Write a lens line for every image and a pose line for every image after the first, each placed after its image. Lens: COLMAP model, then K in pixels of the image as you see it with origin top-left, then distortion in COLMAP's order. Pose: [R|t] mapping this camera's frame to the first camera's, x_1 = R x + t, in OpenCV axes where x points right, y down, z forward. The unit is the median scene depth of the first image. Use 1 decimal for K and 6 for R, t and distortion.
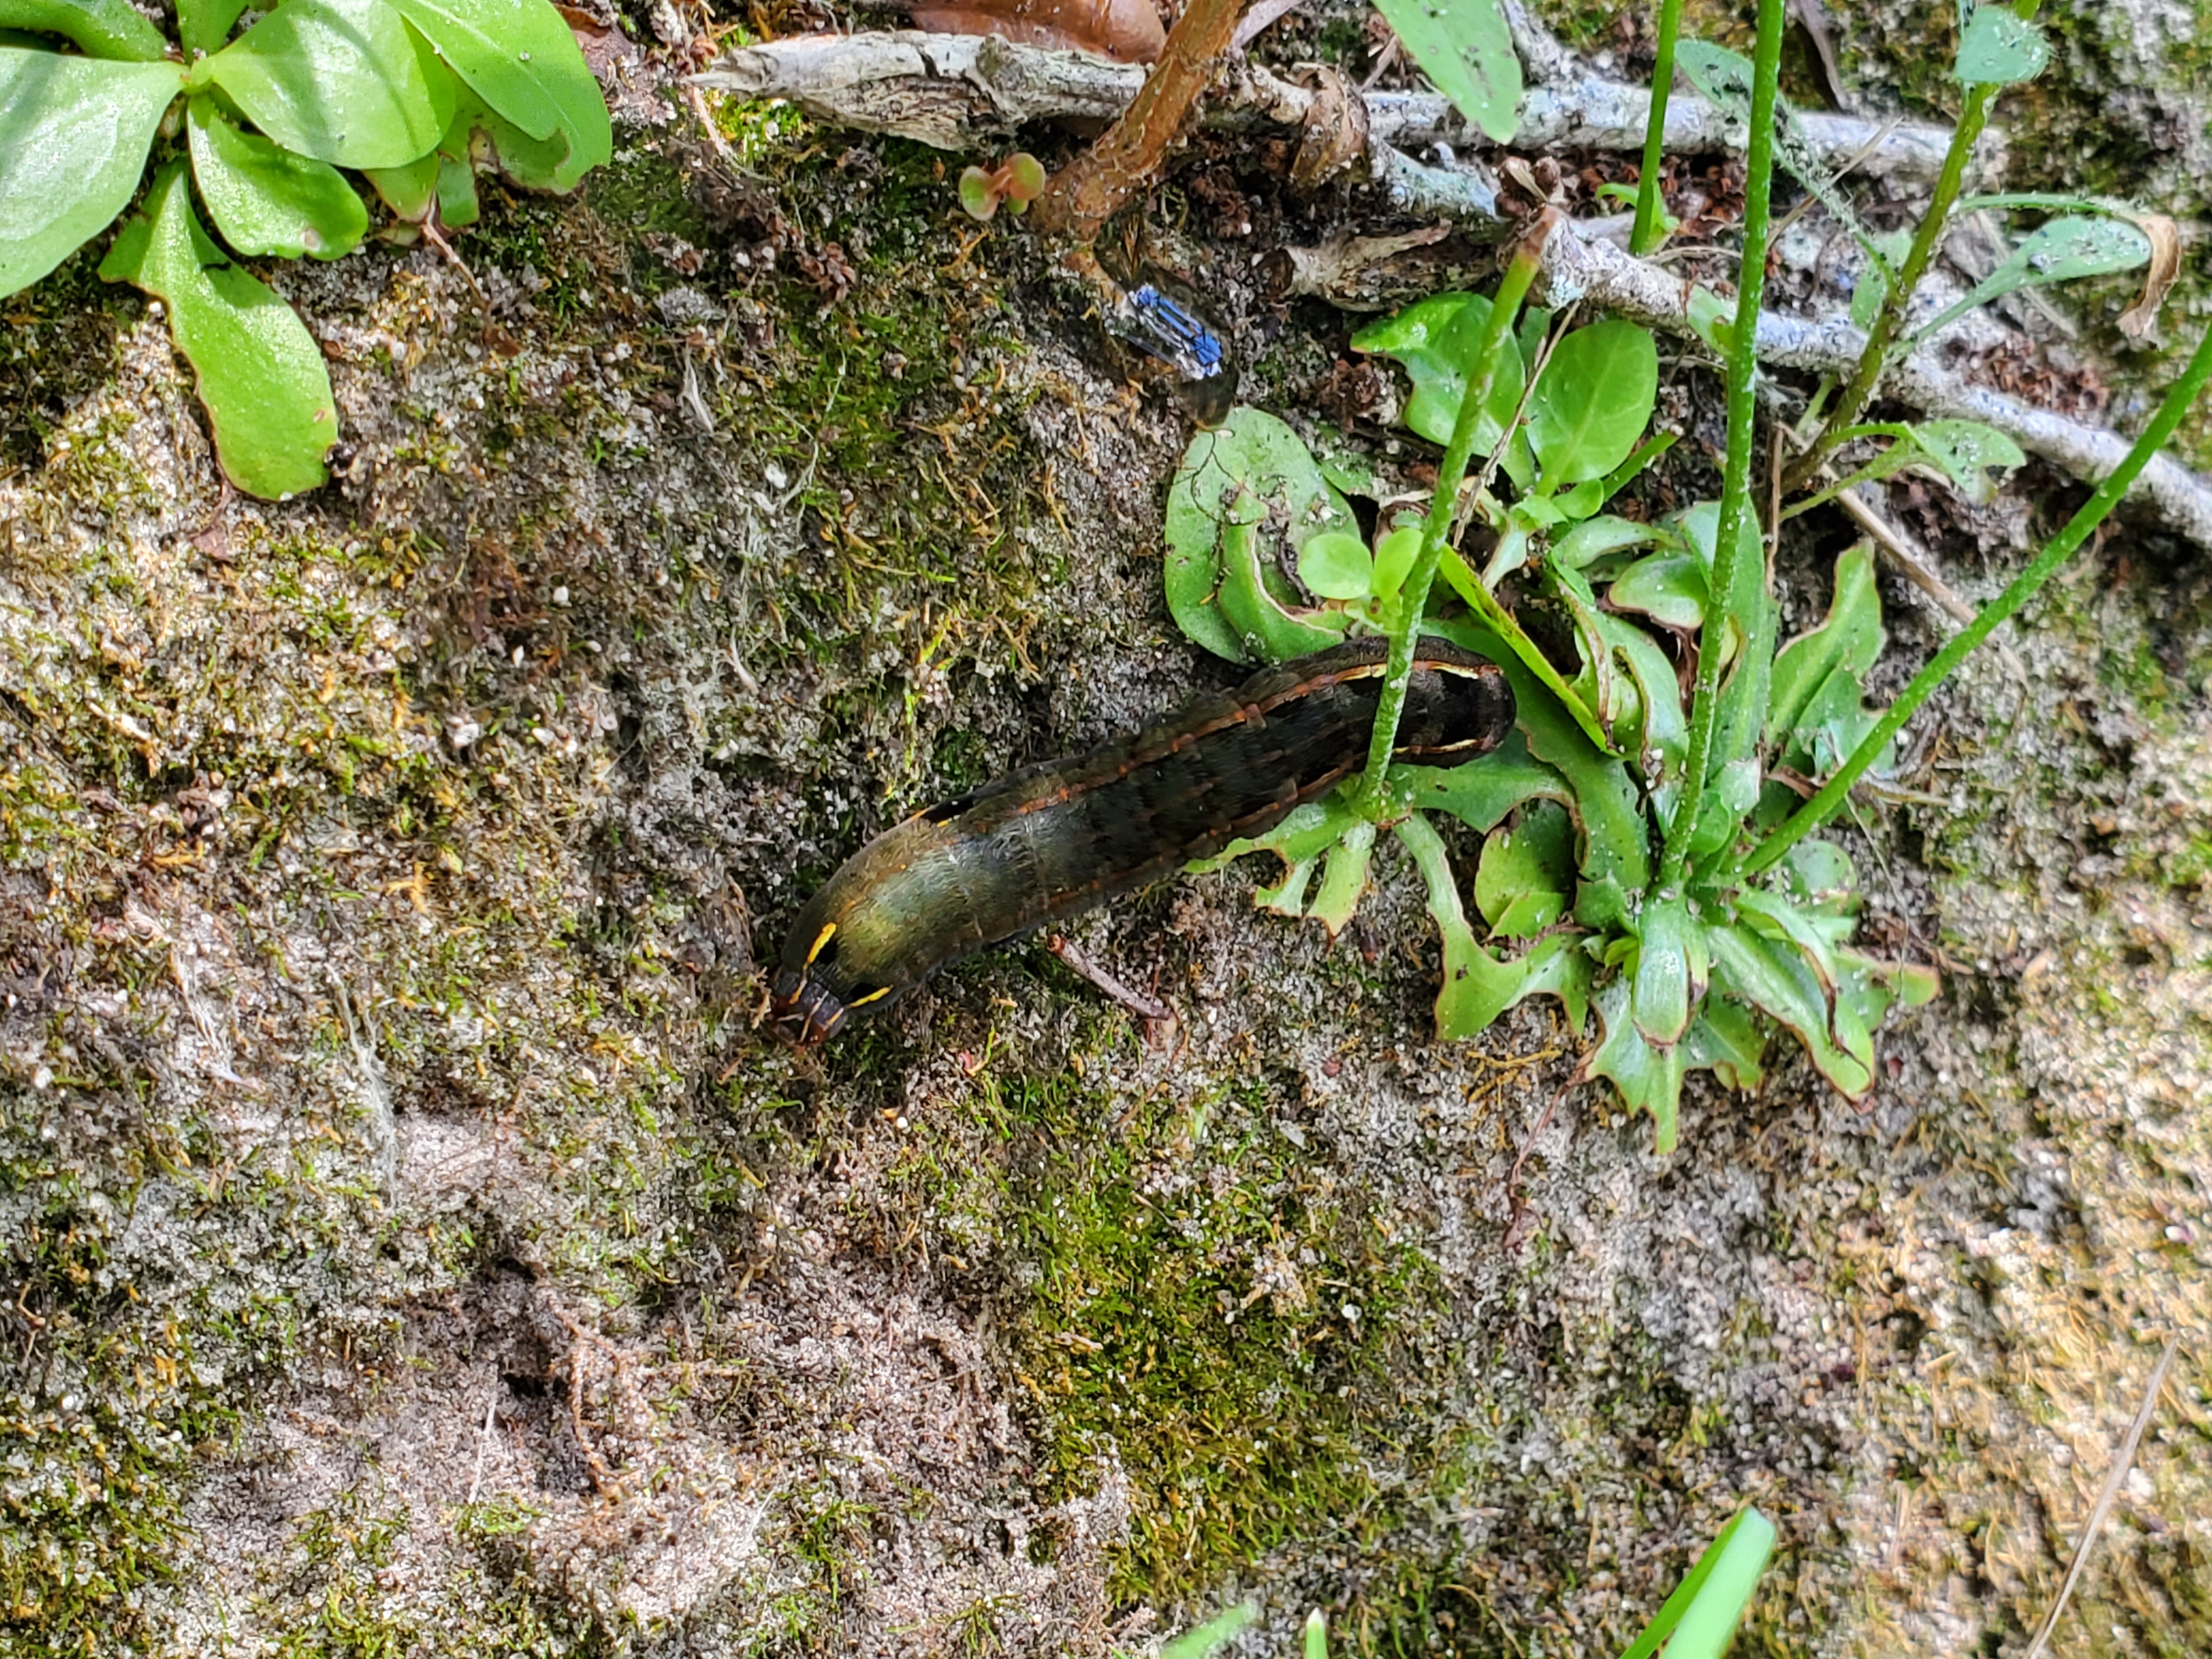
lens RADIAL K [[3629.4, 0, 1134.3], [0, 3629.4, 843.9], [0, 0, 1]] dist [0.434985, -2.399154]
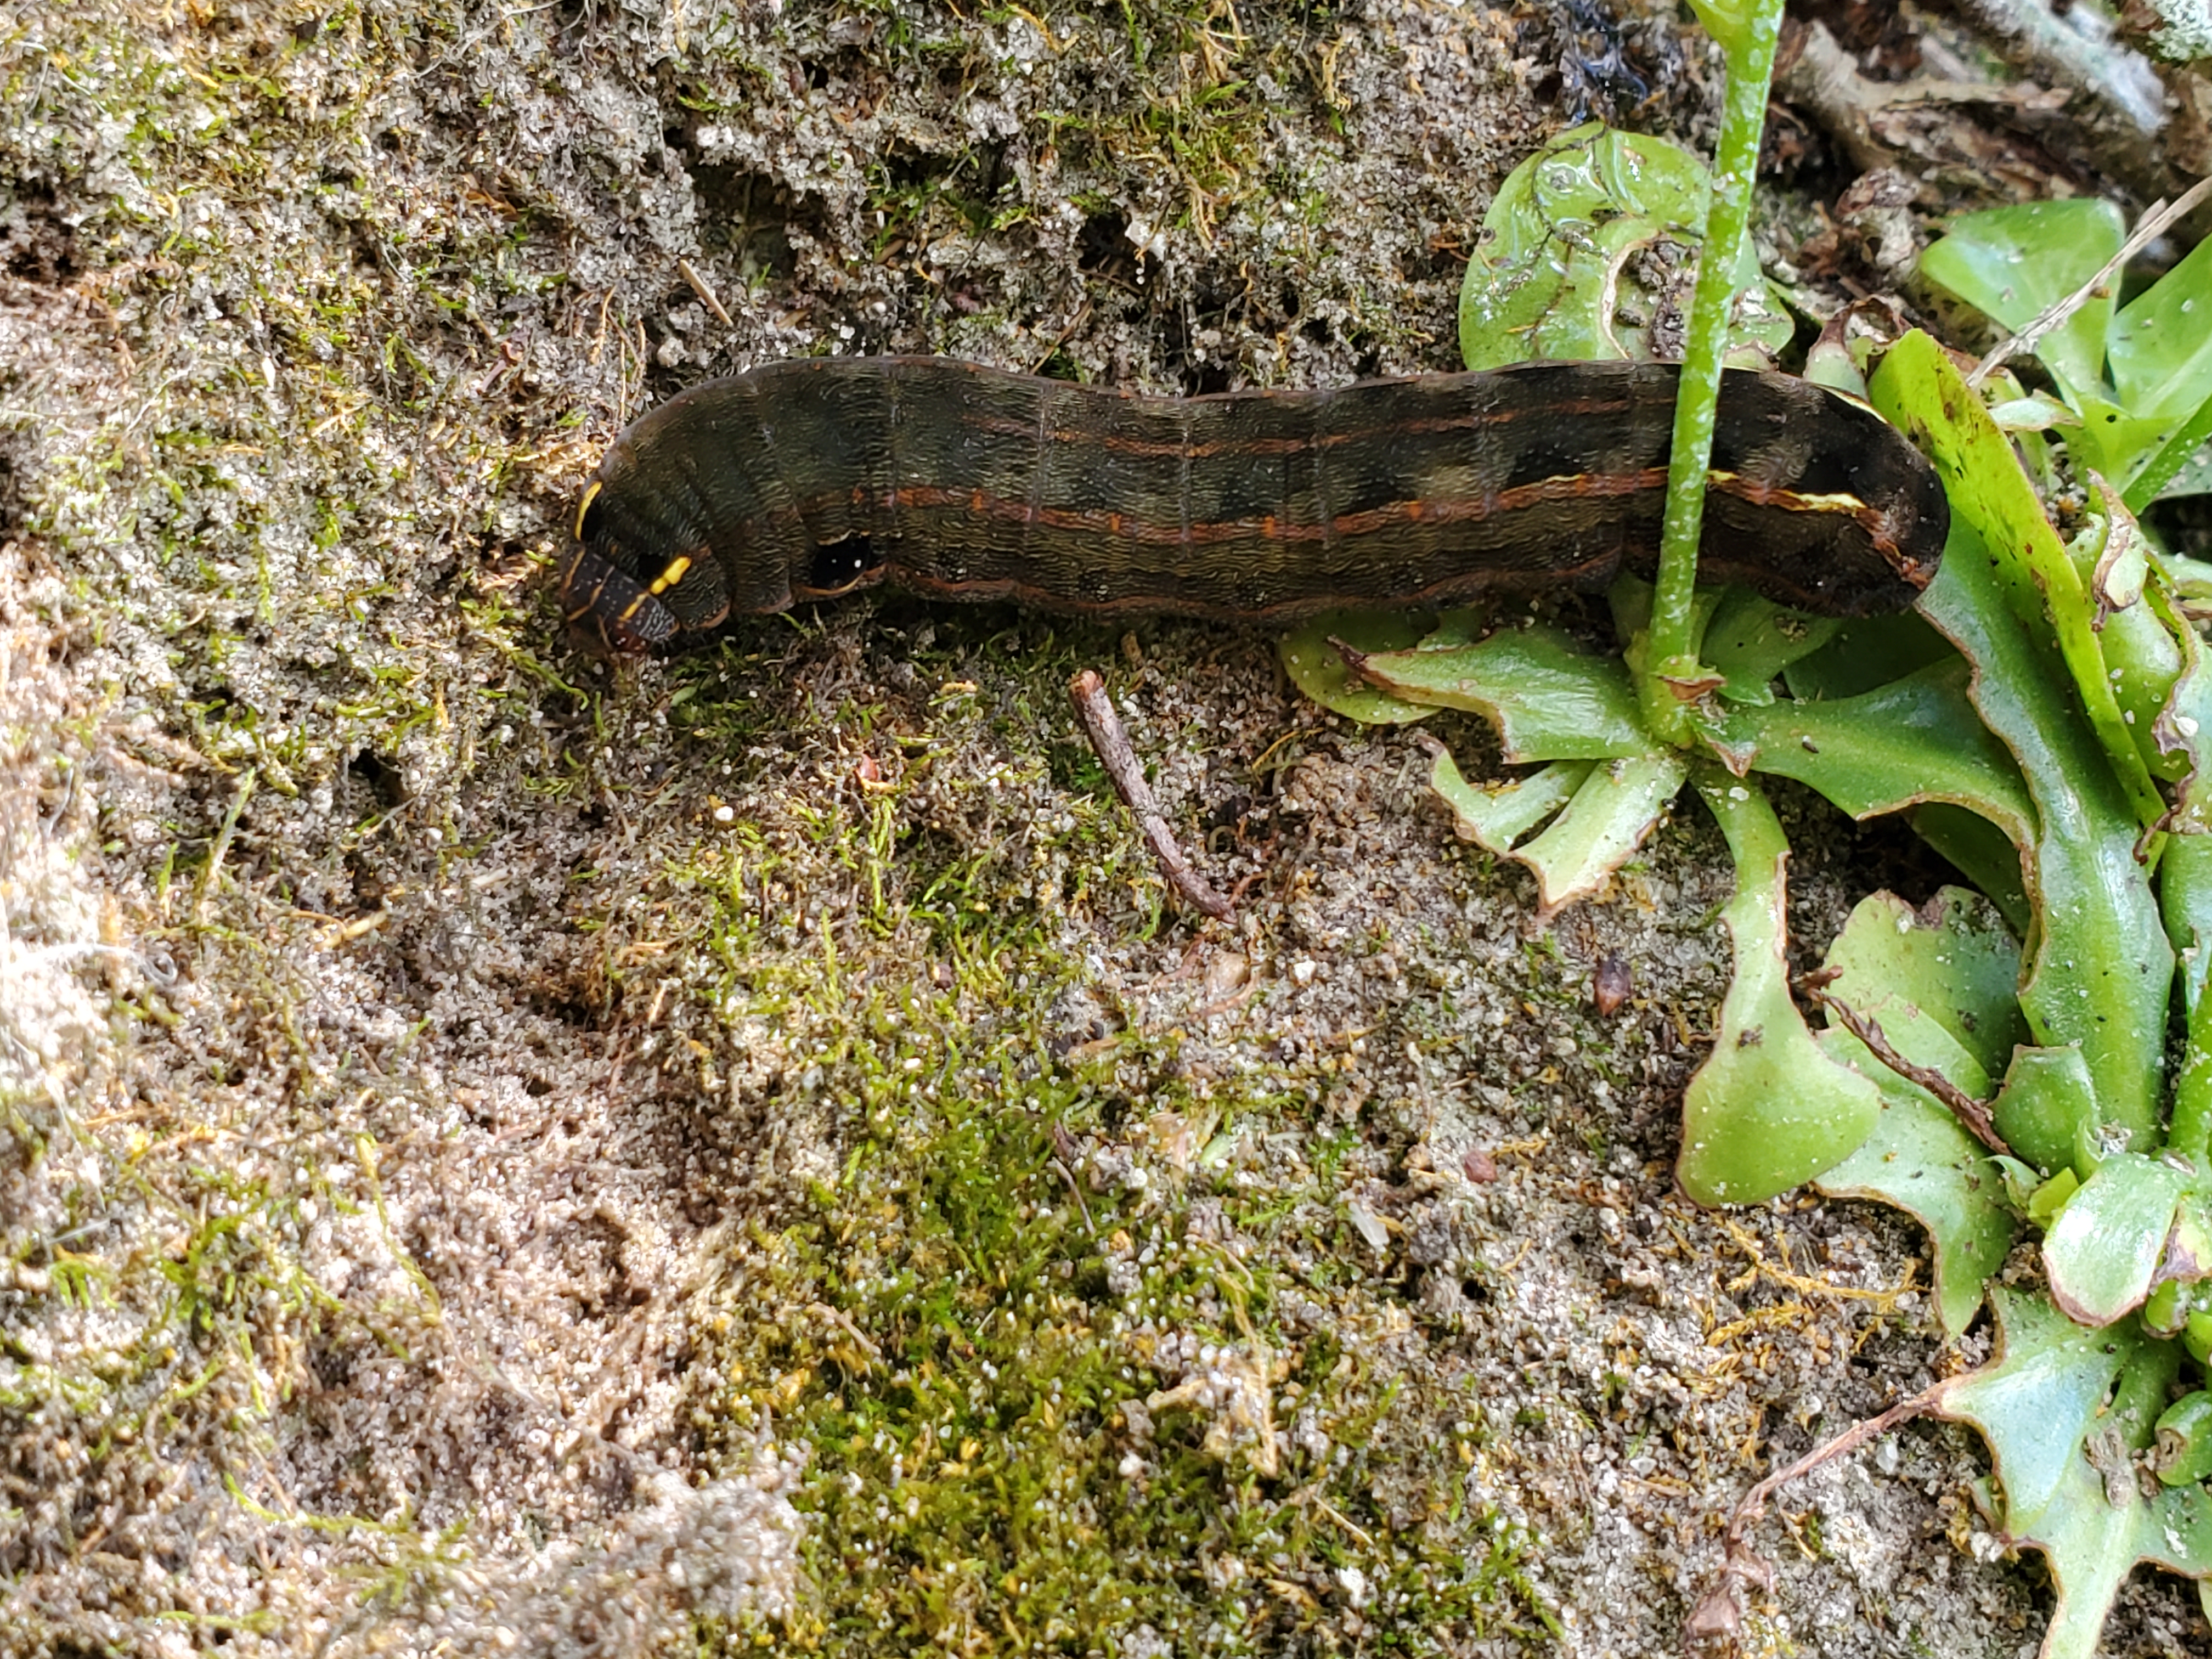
lens RADIAL K [[3629.4, 0, 1134.3], [0, 3629.4, 843.9], [0, 0, 1]] dist [0.434985, -2.399154]
pose [[0.890981, 0.195544, -0.409774, 0.233131], [-0.418556, 0.703501, -0.574367, 0.381115], [0.175963, 0.683263, 0.708652, 0.569510]]
